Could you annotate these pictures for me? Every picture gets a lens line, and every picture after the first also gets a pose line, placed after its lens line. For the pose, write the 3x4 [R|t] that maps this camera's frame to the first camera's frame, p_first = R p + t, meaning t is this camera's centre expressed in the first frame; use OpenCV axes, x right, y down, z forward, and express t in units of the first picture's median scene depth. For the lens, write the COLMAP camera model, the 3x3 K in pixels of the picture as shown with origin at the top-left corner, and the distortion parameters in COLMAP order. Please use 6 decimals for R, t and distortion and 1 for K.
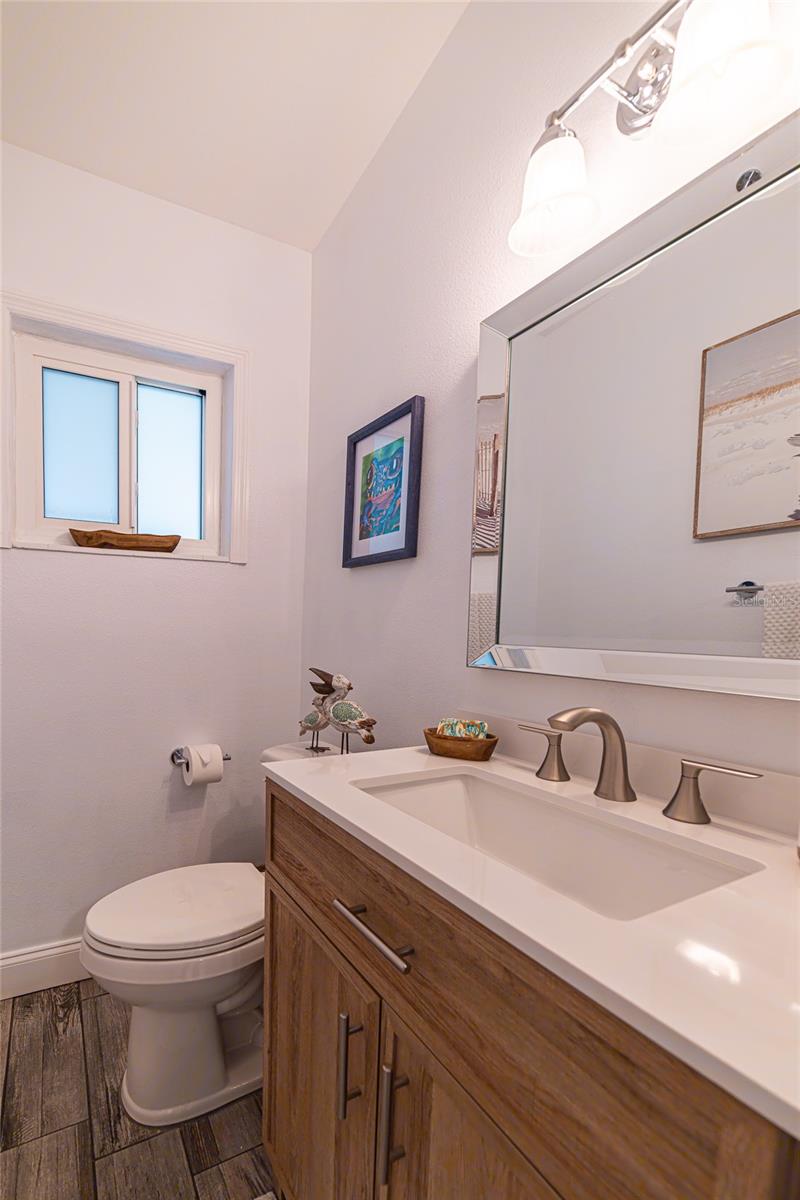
lens RADIAL K [[593.8, 0, 400.8], [0, 593.8, 618.4], [0, 0, 1]] dist [-0.018496, 0.015072]
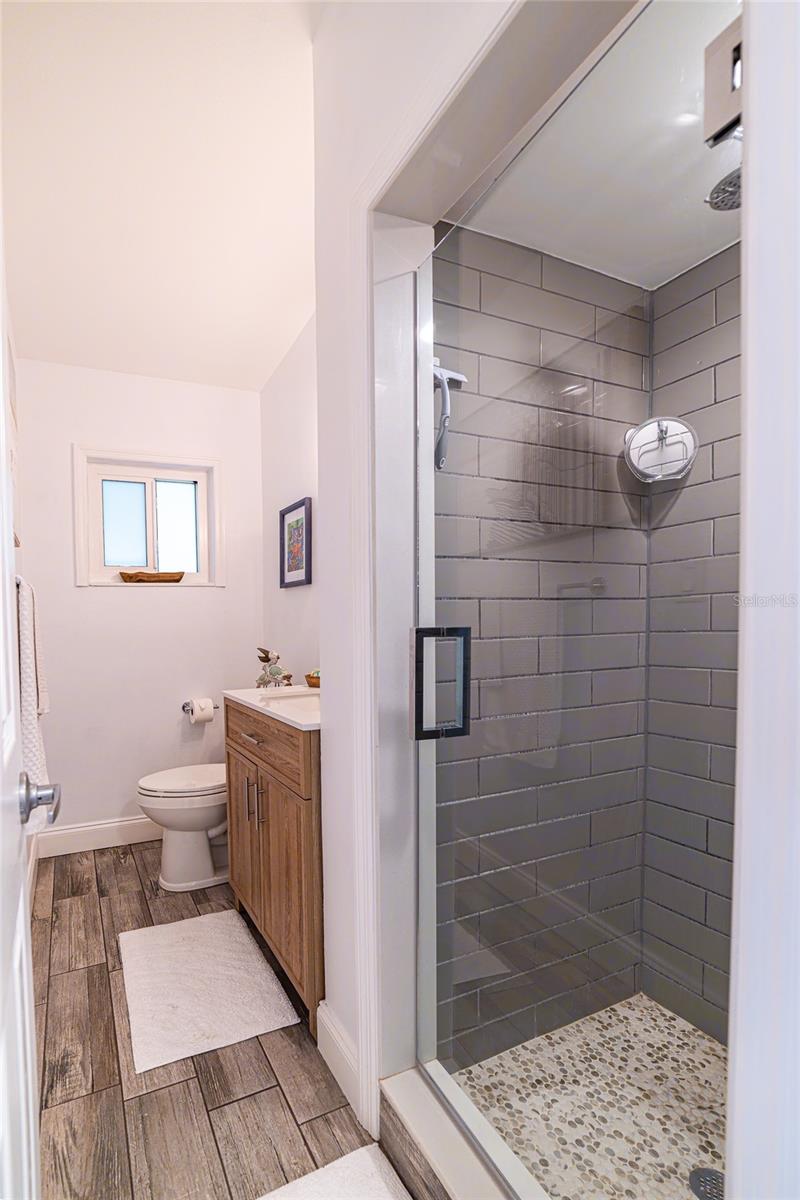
lens RADIAL K [[625.4, 0, 400.0], [0, 625.4, 600.0], [0, 0, 1]] dist [0.000480, 0.000270]
pose [[0.998364, -0.036116, -0.044319, 0.328399], [0.035143, 0.999128, -0.022528, -0.001875], [0.045094, 0.020934, 0.998763, -0.772357]]
